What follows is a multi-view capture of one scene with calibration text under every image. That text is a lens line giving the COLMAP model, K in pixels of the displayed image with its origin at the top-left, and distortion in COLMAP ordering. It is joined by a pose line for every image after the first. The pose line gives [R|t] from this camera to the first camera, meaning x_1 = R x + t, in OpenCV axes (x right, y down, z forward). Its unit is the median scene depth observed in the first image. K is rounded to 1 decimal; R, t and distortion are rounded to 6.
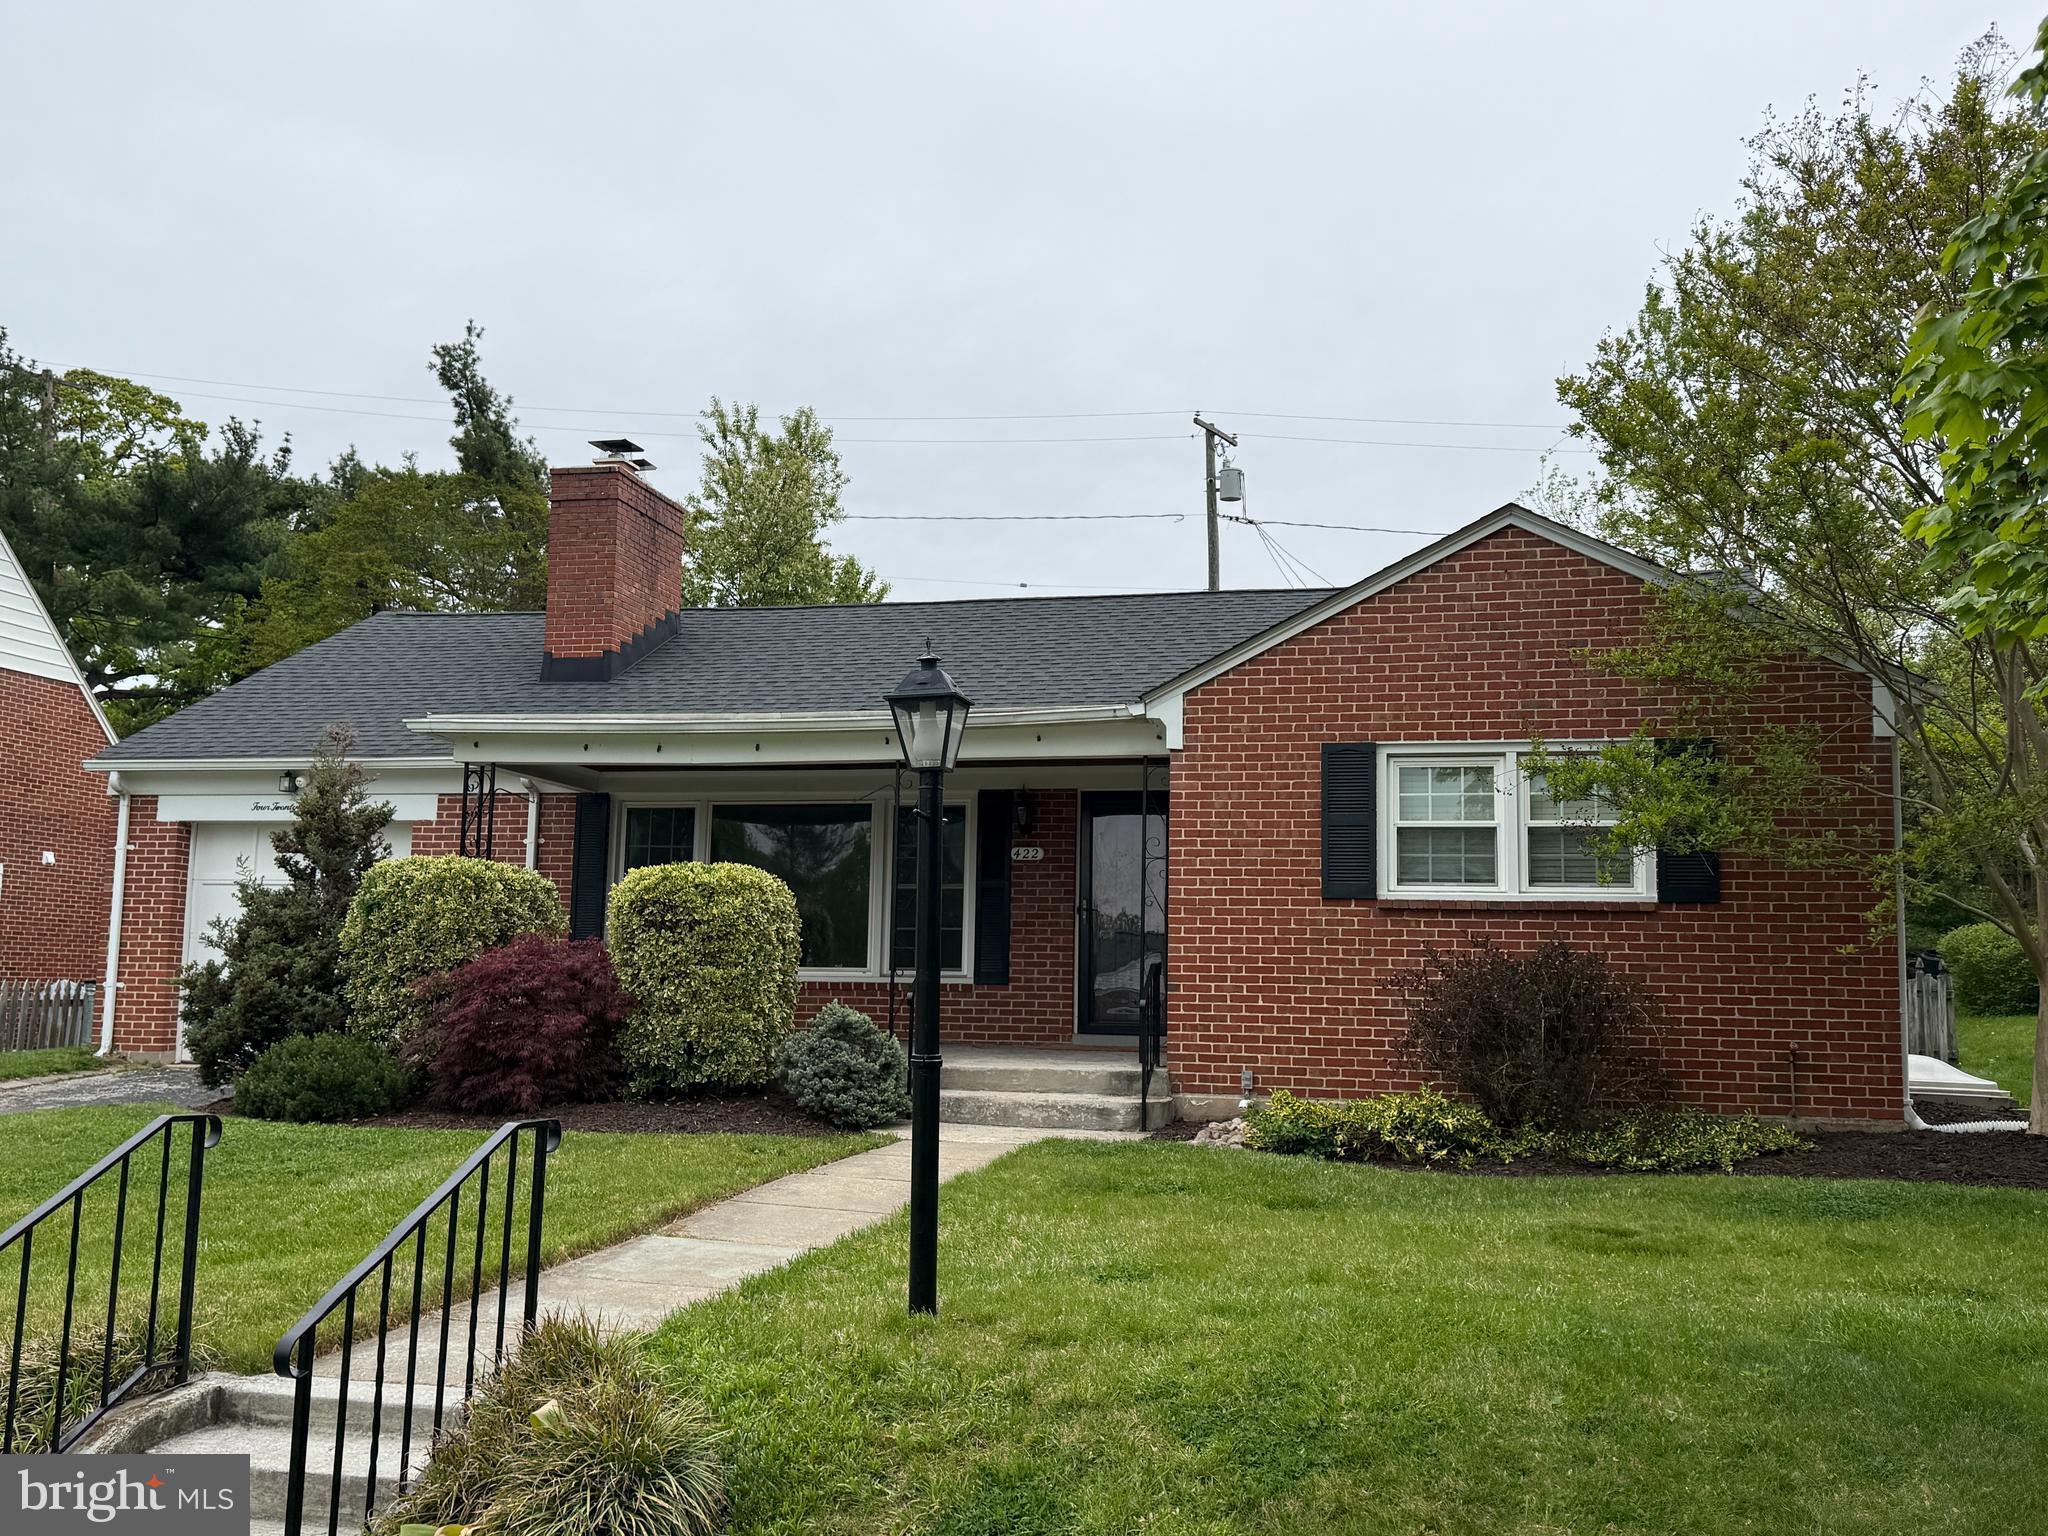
lens RADIAL K [[1801.5, 0, 1024.0], [0, 1801.5, 768.0], [0, 0, 1]] dist [0.176163, -0.343366]
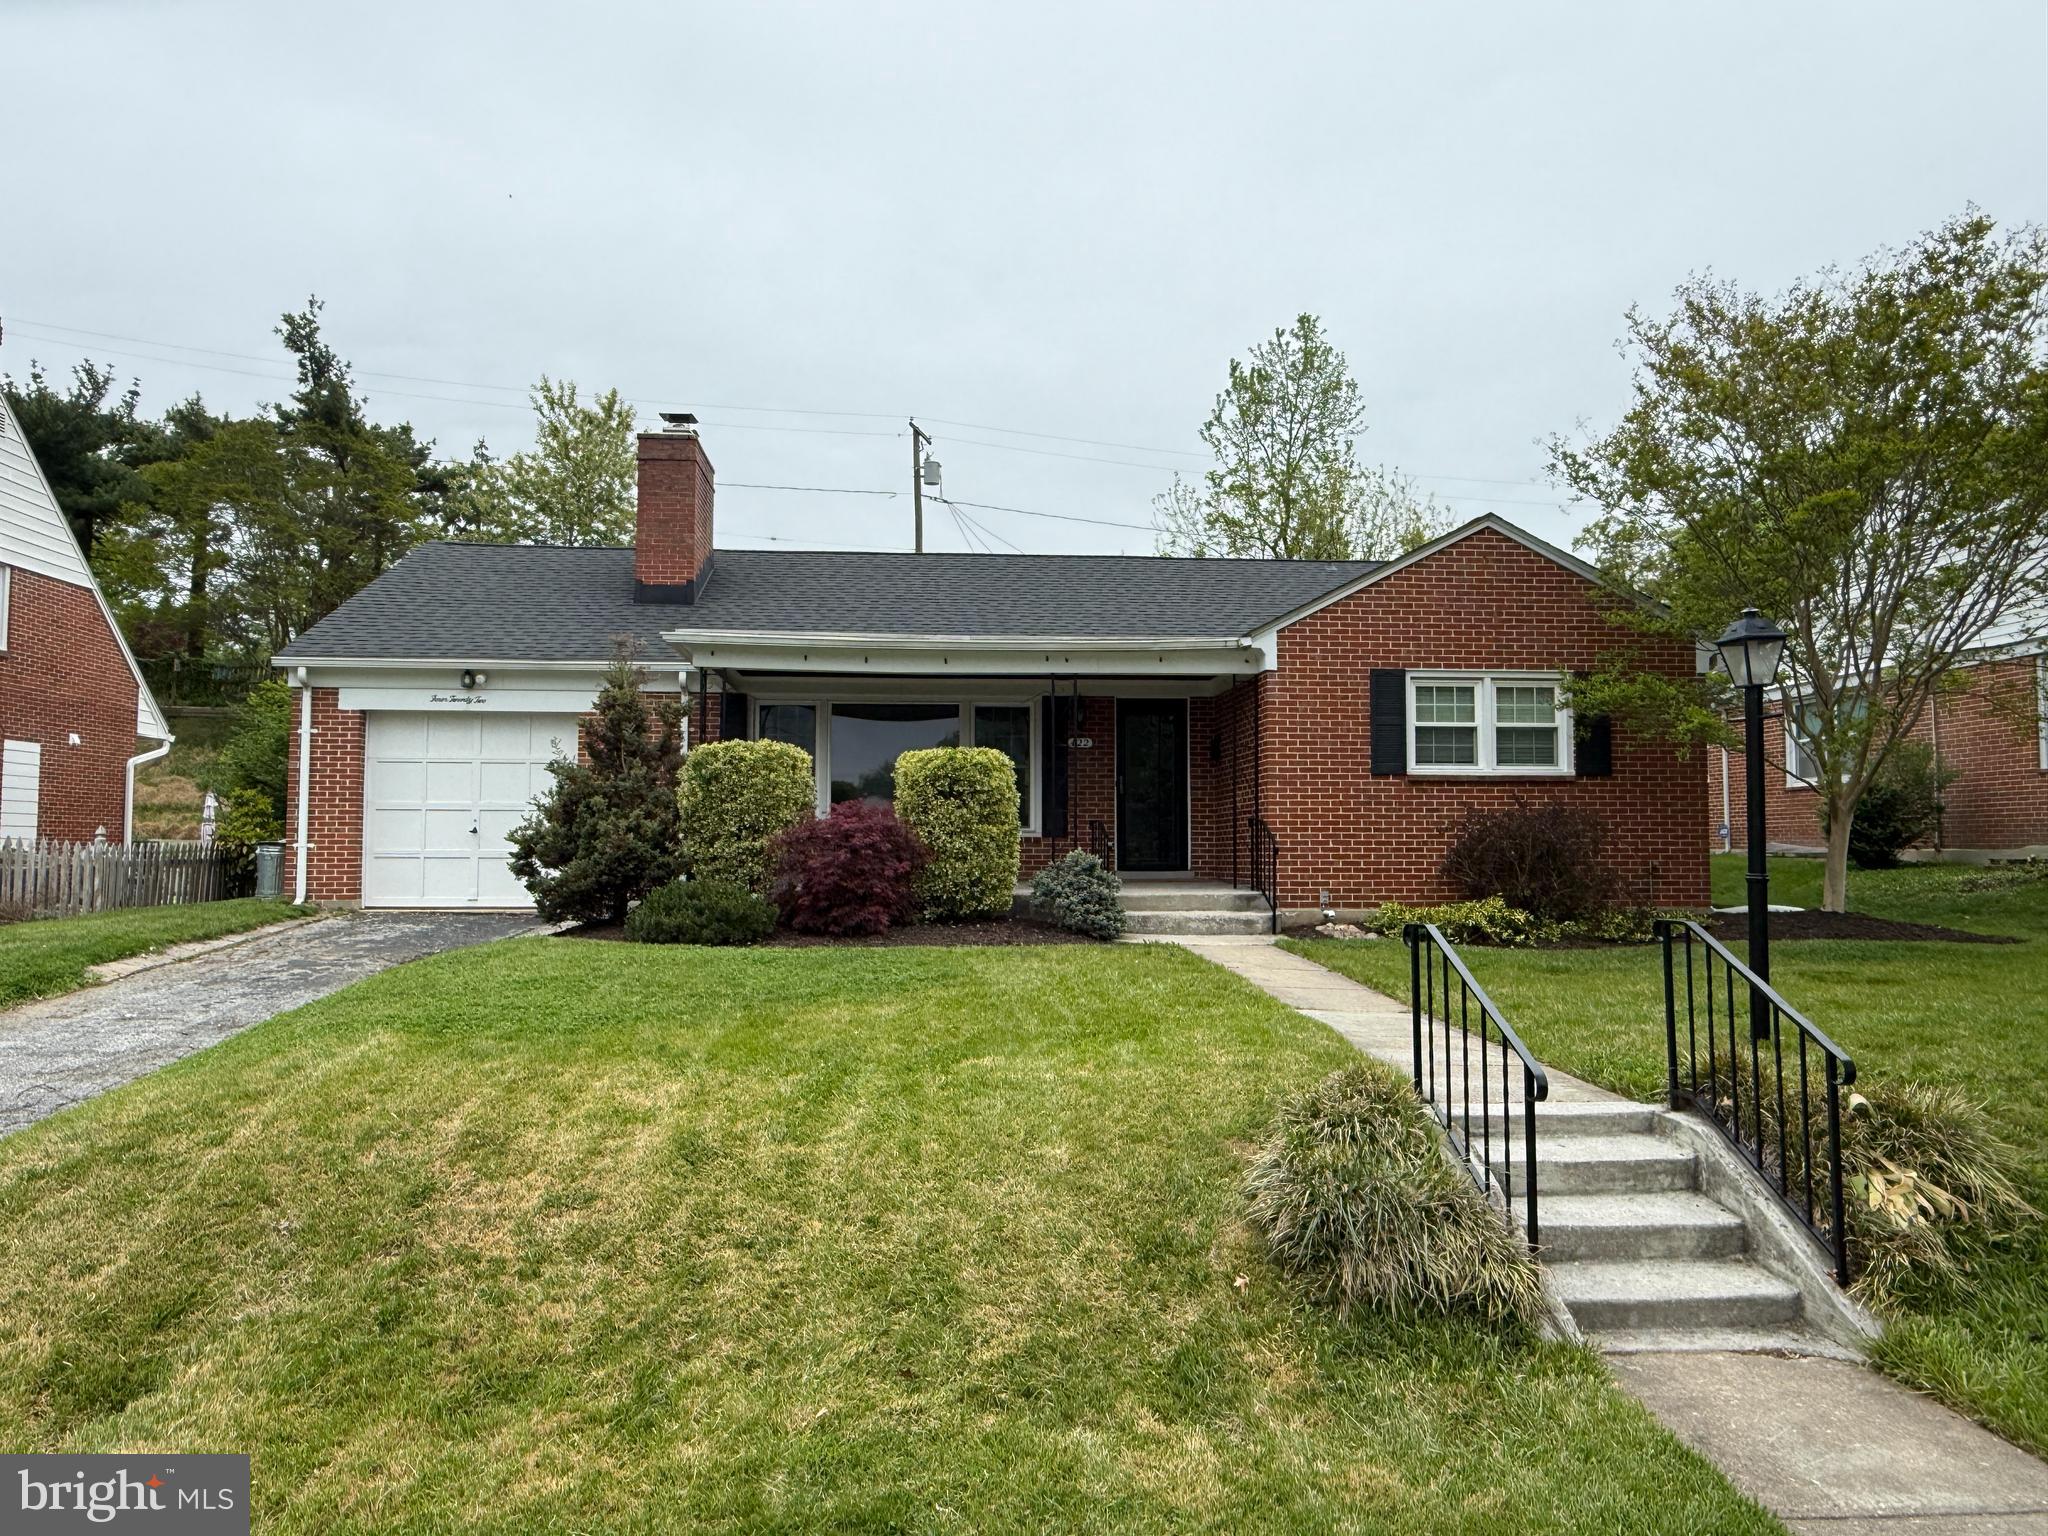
lens RADIAL K [[1325.4, 0, 1024.0], [0, 1325.4, 768.0], [0, 0, 1]] dist [0.009377, -0.027967]
pose [[0.953939, 0.001123, 0.299998, -0.423016], [-0.020629, 0.997871, 0.061862, 0.006017], [-0.299290, -0.065202, 0.951932, 0.057351]]
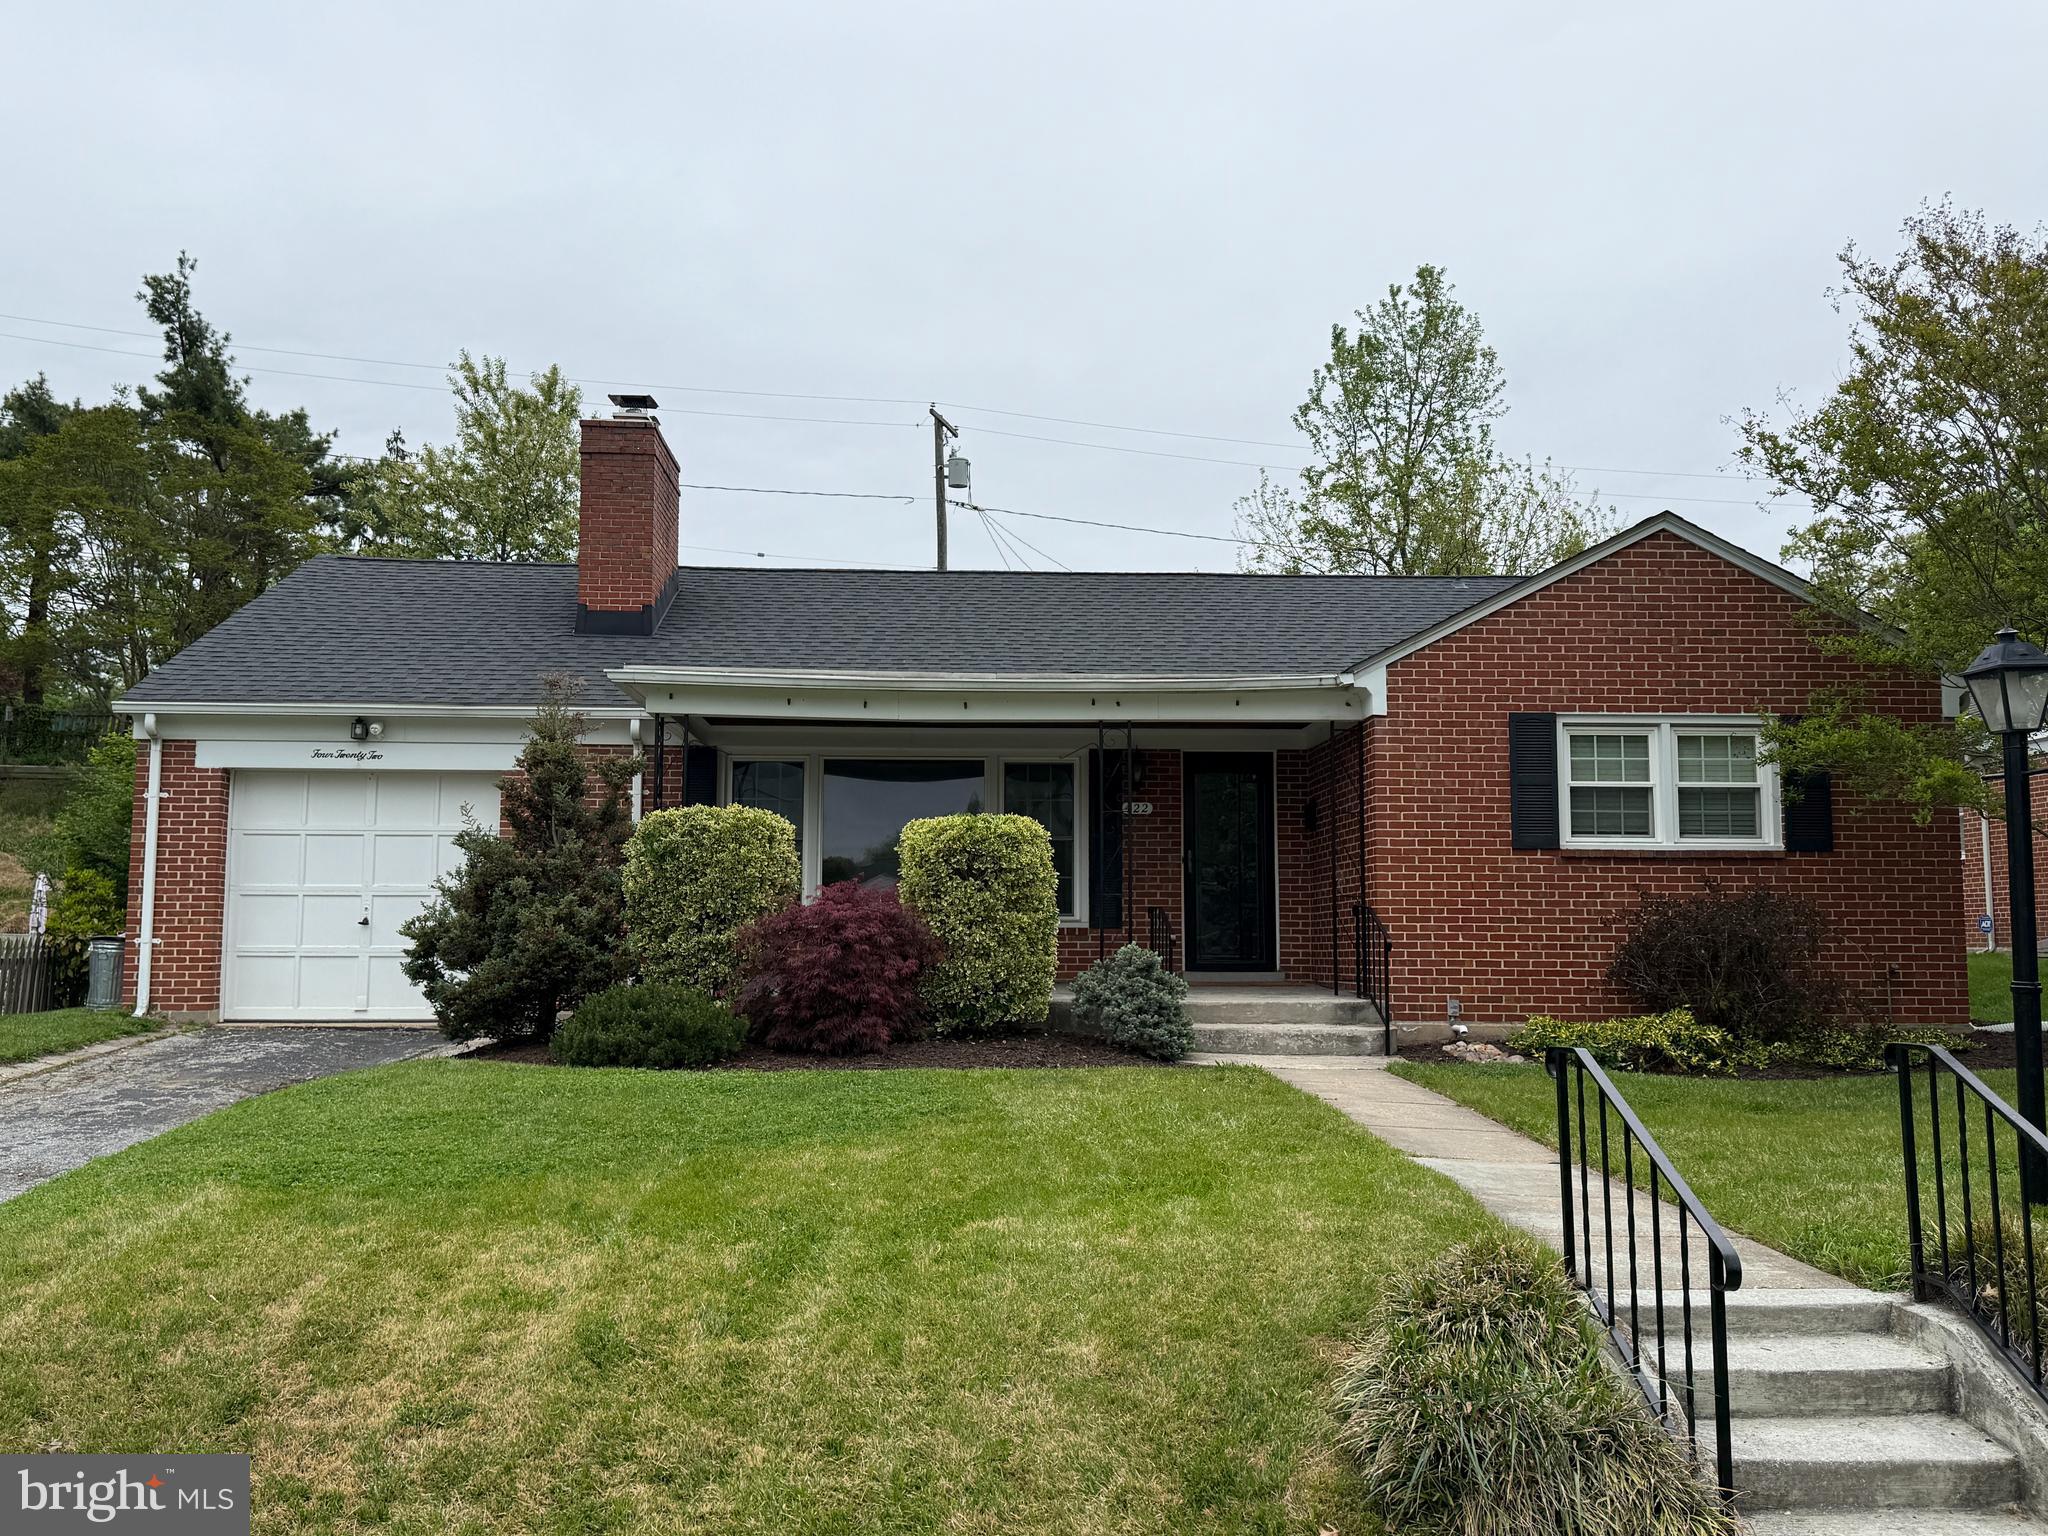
lens RADIAL K [[1657.6, 0, 1033.6], [0, 1657.6, 768.5], [0, 0, 1]] dist [0.161161, -0.299382]
pose [[0.961559, 0.012341, 0.274320, -0.411447], [-0.018255, 0.999653, 0.019016, 0.006888], [-0.273990, -0.023293, 0.961450, 0.065751]]
